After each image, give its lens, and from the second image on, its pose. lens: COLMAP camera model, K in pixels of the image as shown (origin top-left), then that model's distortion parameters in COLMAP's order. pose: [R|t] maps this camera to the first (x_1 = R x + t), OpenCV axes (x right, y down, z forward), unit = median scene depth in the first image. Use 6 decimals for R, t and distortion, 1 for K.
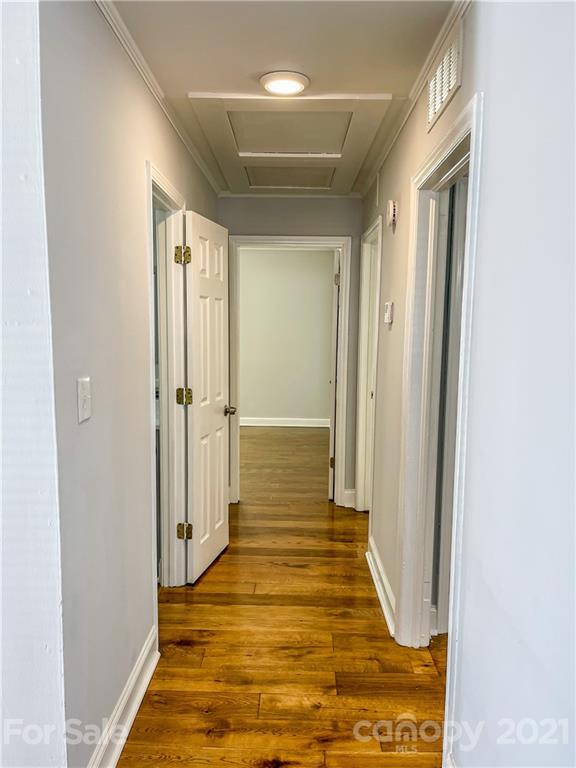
lens RADIAL K [[577.6, 0, 286.0], [0, 577.6, 387.1], [0, 0, 1]] dist [0.070694, -0.095390]
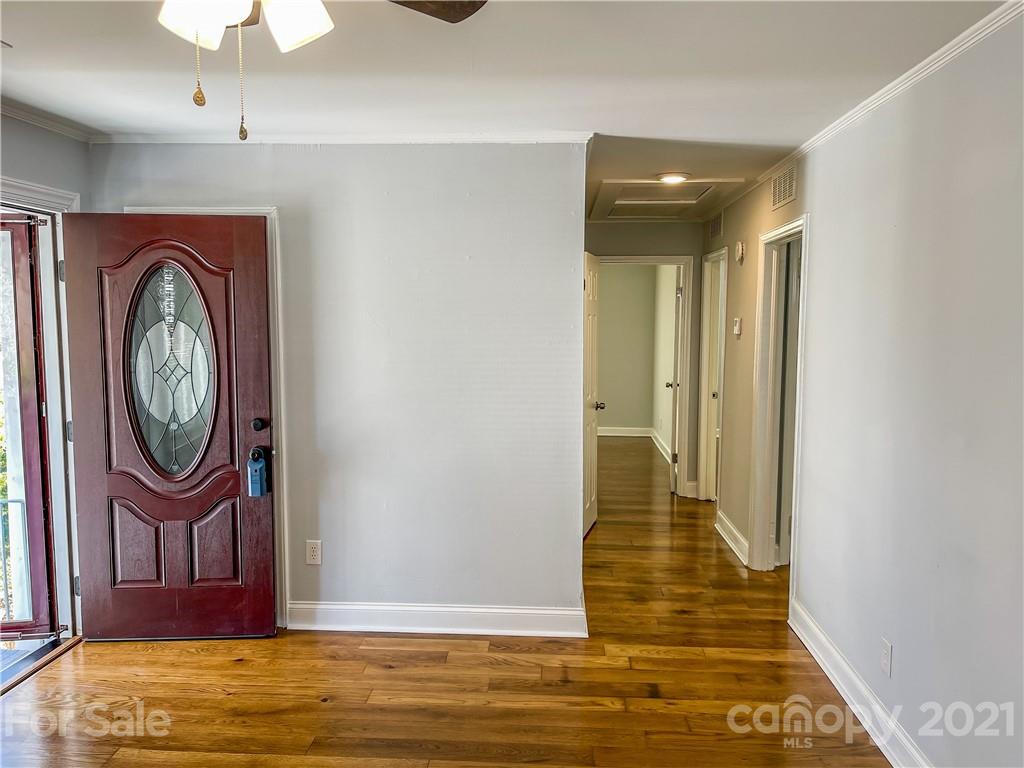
lens RADIAL K [[770.1, 0, 515.6], [0, 770.1, 382.3], [0, 0, 1]] dist [0.070694, -0.095390]
pose [[0.999031, -0.001750, -0.043978, -0.273371], [0.000449, 0.999562, -0.029577, 0.053150], [0.044010, 0.029528, 0.998595, -0.838766]]
